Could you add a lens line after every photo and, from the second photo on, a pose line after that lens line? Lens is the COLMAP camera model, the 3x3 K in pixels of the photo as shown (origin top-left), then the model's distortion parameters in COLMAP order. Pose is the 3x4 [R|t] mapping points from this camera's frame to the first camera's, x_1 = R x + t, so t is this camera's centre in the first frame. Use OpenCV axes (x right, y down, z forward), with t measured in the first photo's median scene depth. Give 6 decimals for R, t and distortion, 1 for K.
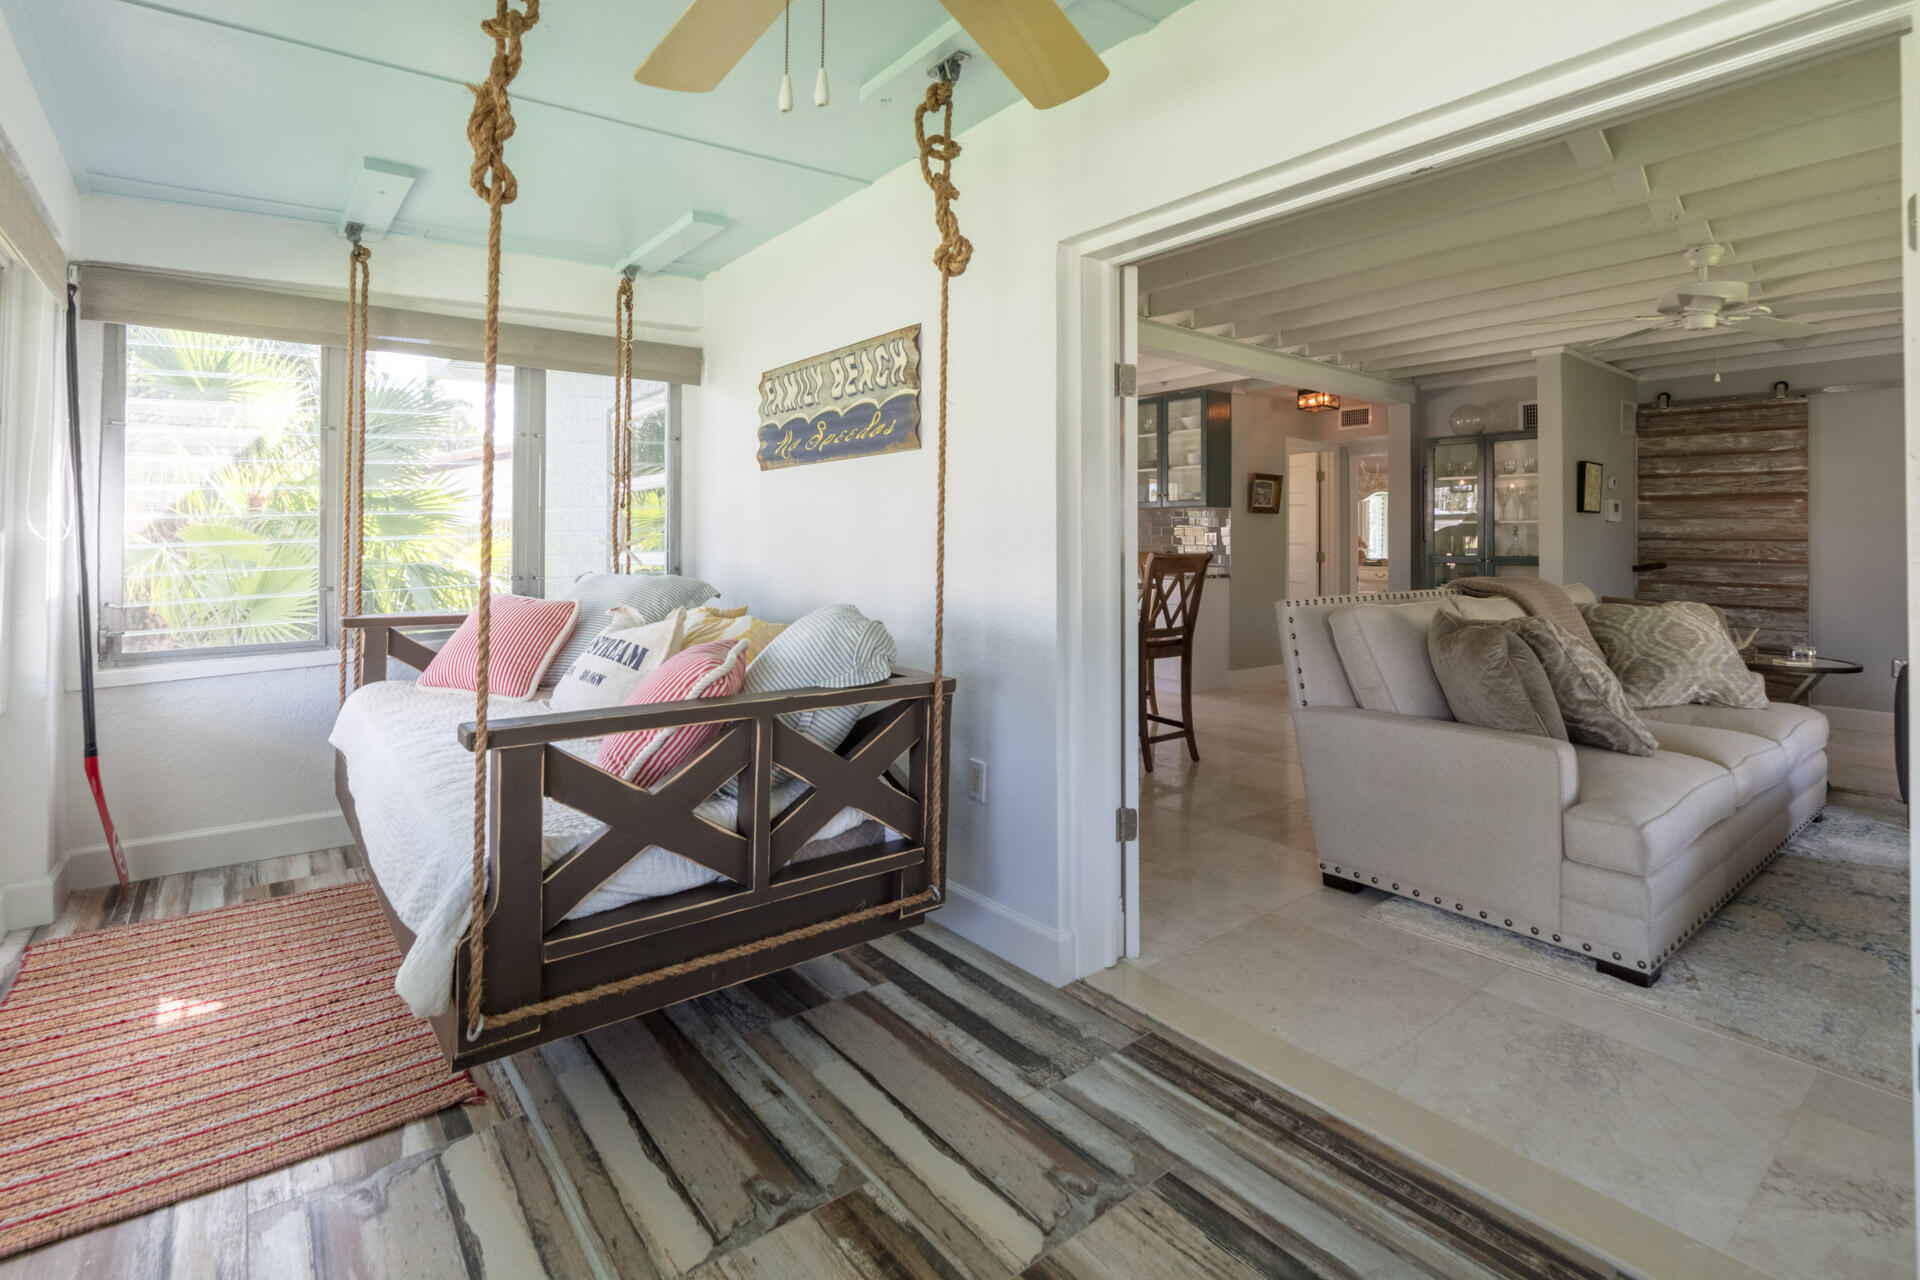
lens RADIAL K [[901.8, 0, 926.6], [0, 901.8, 518.4], [0, 0, 1]] dist [-0.004883, 0.000981]
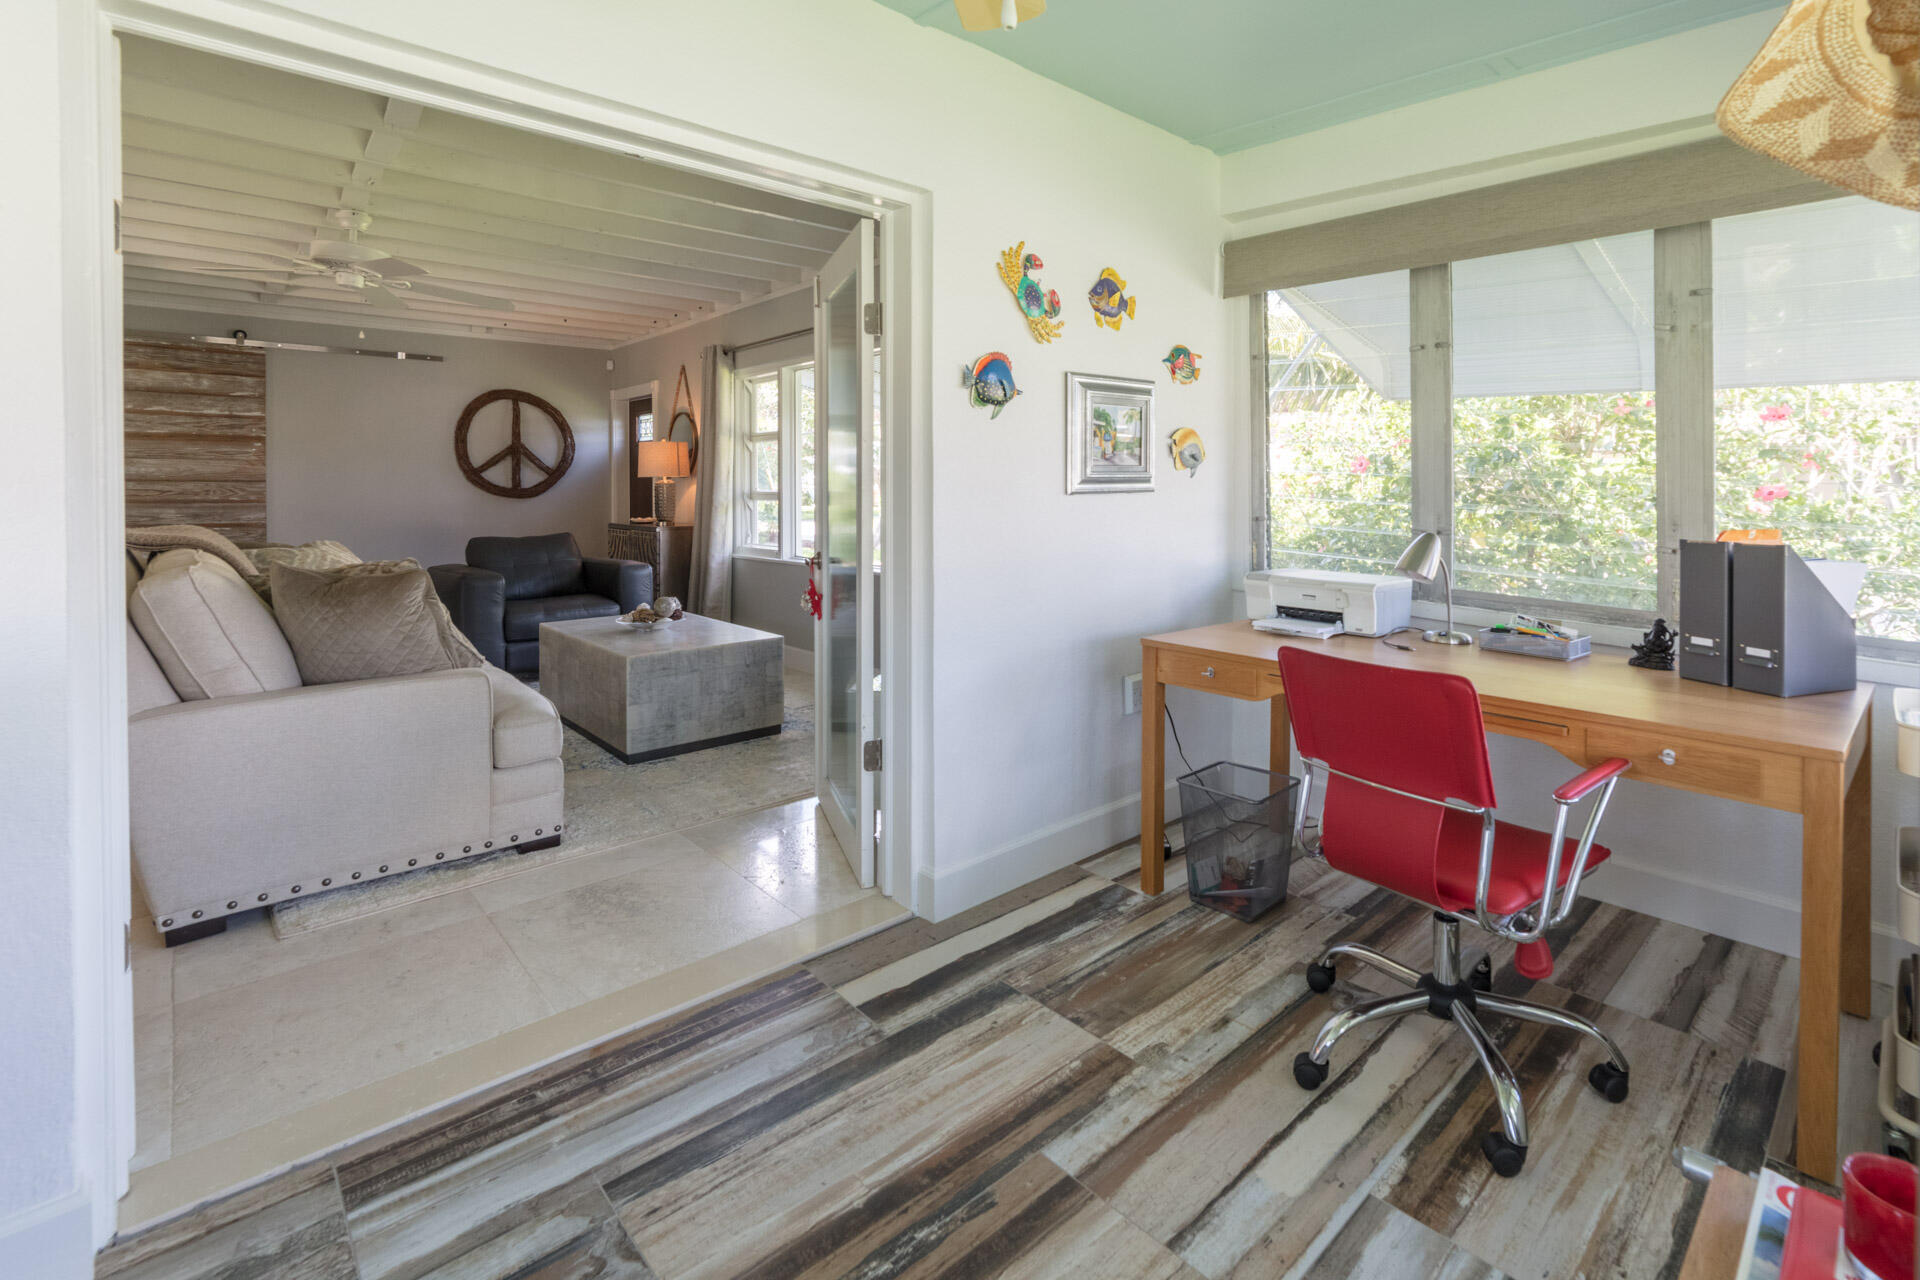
lens RADIAL K [[901.8, 0, 1019.1], [0, 901.8, 492.1], [0, 0, 1]] dist [-0.004883, 0.000981]
pose [[-0.115191, -0.015016, 0.993230, -0.347078], [-0.024927, 0.999615, 0.012222, 0.002747], [-0.993031, -0.023351, -0.115521, 0.364658]]
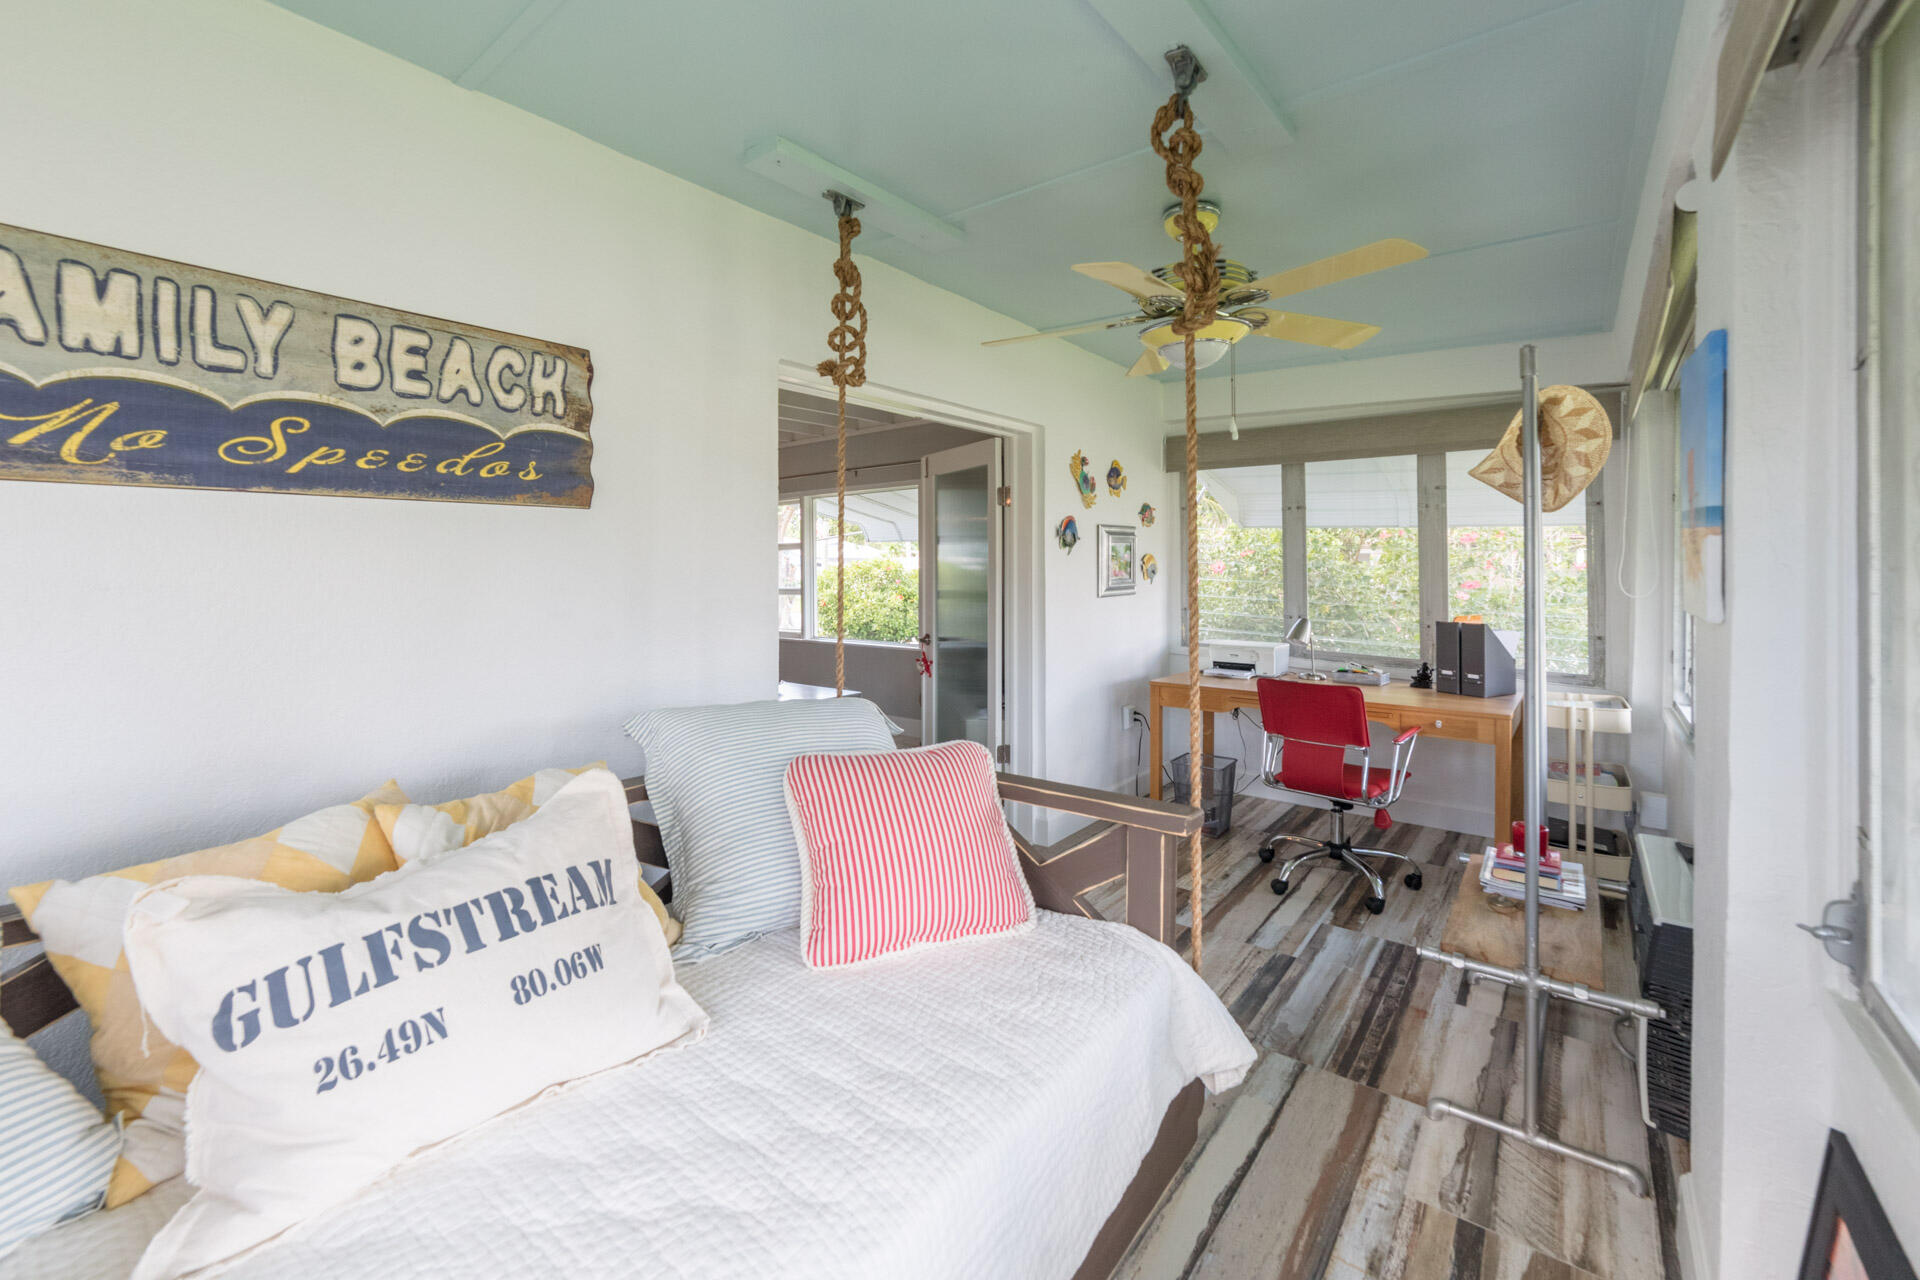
lens RADIAL K [[787.2, 0, 980.7], [0, 787.2, 568.0], [0, 0, 1]] dist [-0.003325, -0.000188]
pose [[-0.263340, -0.005124, 0.964689, -0.691781], [-0.022660, 0.999743, -0.000876, -0.029776], [-0.964437, -0.022091, -0.263389, 0.766625]]
